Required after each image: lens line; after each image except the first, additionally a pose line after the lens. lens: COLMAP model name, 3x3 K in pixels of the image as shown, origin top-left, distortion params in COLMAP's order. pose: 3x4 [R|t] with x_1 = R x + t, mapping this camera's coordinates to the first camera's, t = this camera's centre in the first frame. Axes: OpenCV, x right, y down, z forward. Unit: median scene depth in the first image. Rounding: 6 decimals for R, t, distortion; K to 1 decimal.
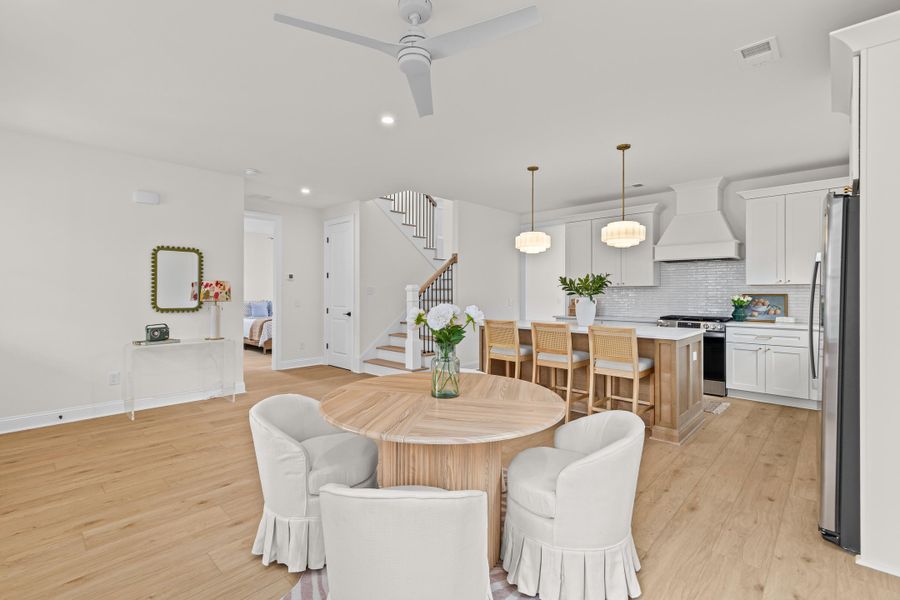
lens RADIAL K [[407.1, 0, 449.2], [0, 407.1, 296.5], [0, 0, 1]] dist [0.007398, -0.001406]
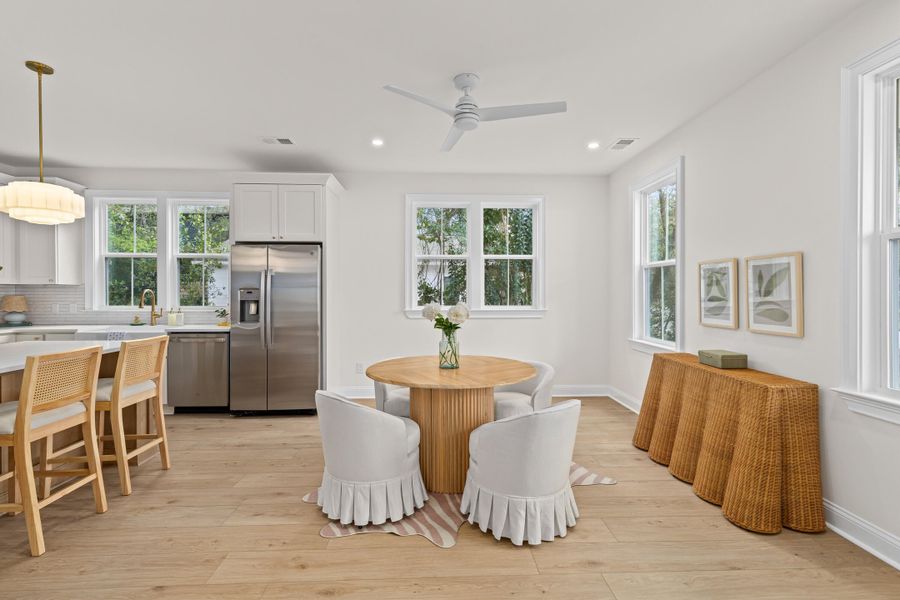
lens RADIAL K [[407.1, 0, 454.3], [0, 407.1, 294.9], [0, 0, 1]] dist [0.007398, -0.001406]
pose [[-0.719289, -0.005671, 0.694688, -0.496146], [0.006019, 0.999878, 0.014395, -0.013632], [-0.694685, 0.014536, -0.719167, 0.999395]]
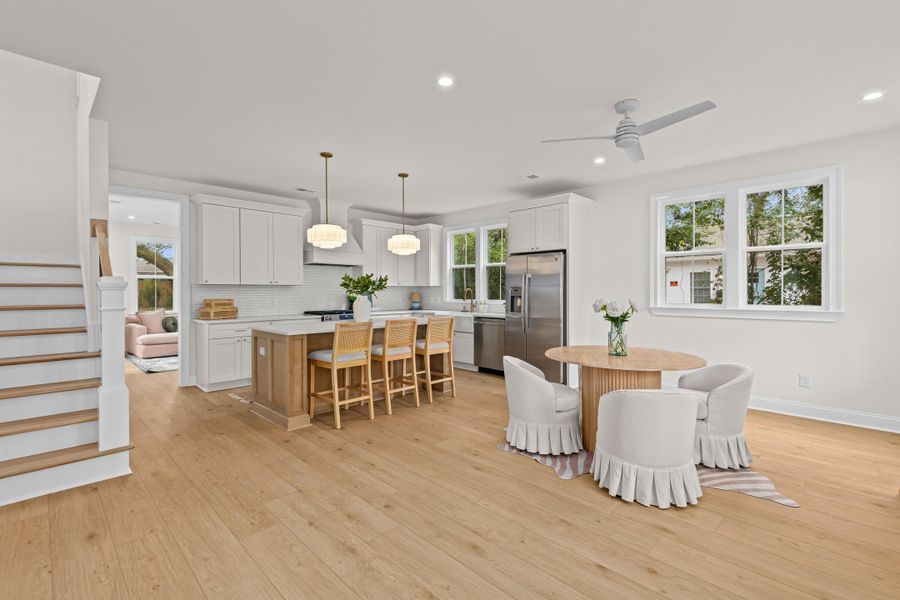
lens RADIAL K [[407.1, 0, 451.7], [0, 407.1, 293.2], [0, 0, 1]] dist [0.007398, -0.001406]
pose [[0.020458, -0.007108, 0.999765, -0.822727], [0.012830, 0.999894, 0.006846, -0.010882], [-0.999708, 0.012687, 0.020547, 0.814325]]
